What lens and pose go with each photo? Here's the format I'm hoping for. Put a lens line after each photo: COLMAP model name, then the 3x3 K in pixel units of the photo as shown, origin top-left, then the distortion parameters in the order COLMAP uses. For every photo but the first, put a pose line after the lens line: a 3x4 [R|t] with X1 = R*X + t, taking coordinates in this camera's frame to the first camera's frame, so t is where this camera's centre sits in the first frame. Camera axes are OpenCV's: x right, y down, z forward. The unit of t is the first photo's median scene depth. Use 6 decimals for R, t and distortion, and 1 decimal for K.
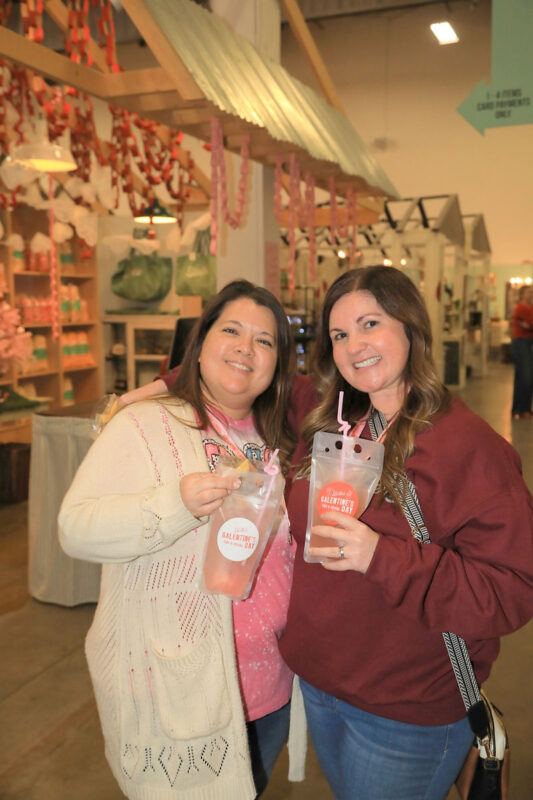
lens RADIAL K [[824.3, 0, 266.6], [0, 824.3, 400.8], [0, 0, 1]] dist [0.003009, 0.000000]
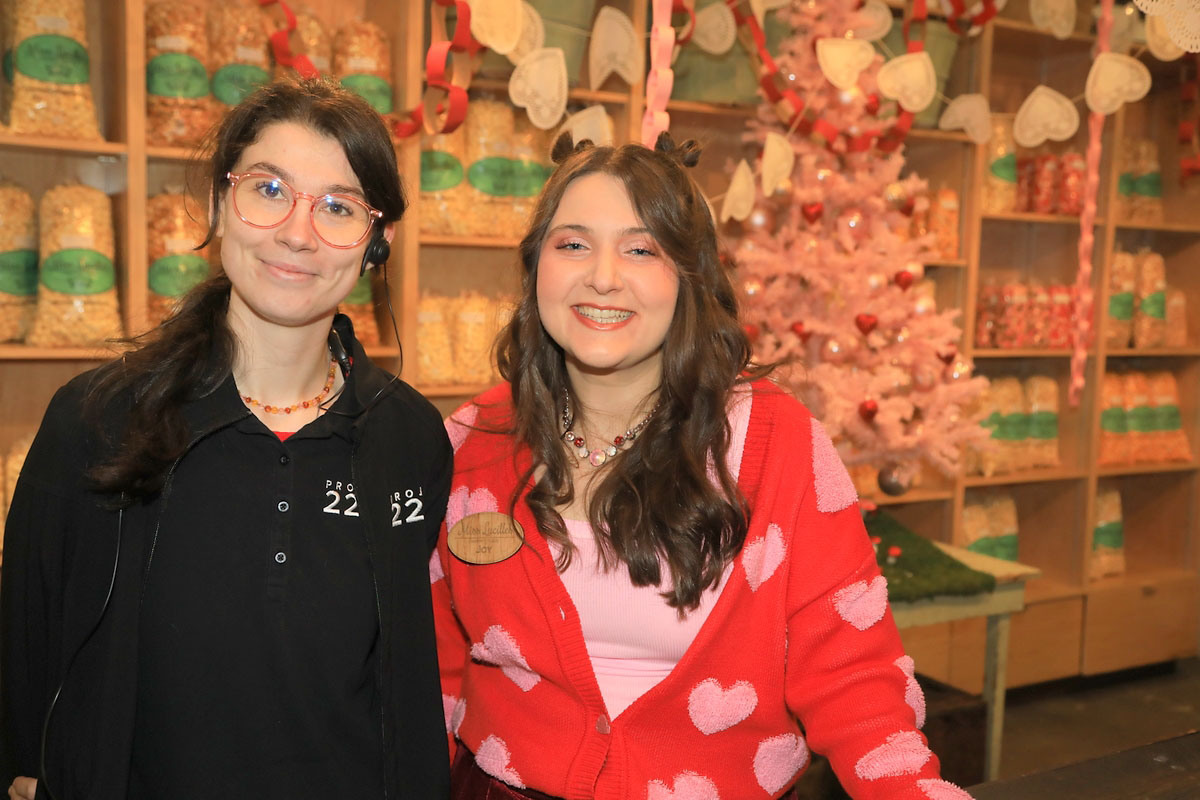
lens RADIAL K [[1374.7, 0, 599.7], [0, 1374.7, 401.0], [0, 0, 1]] dist [0.103480, 0.000000]
pose [[0.811277, 0.081762, -0.578916, -0.064080], [-0.106014, 0.994331, -0.008133, -0.041160], [0.574970, 0.067971, 0.815346, 0.346465]]
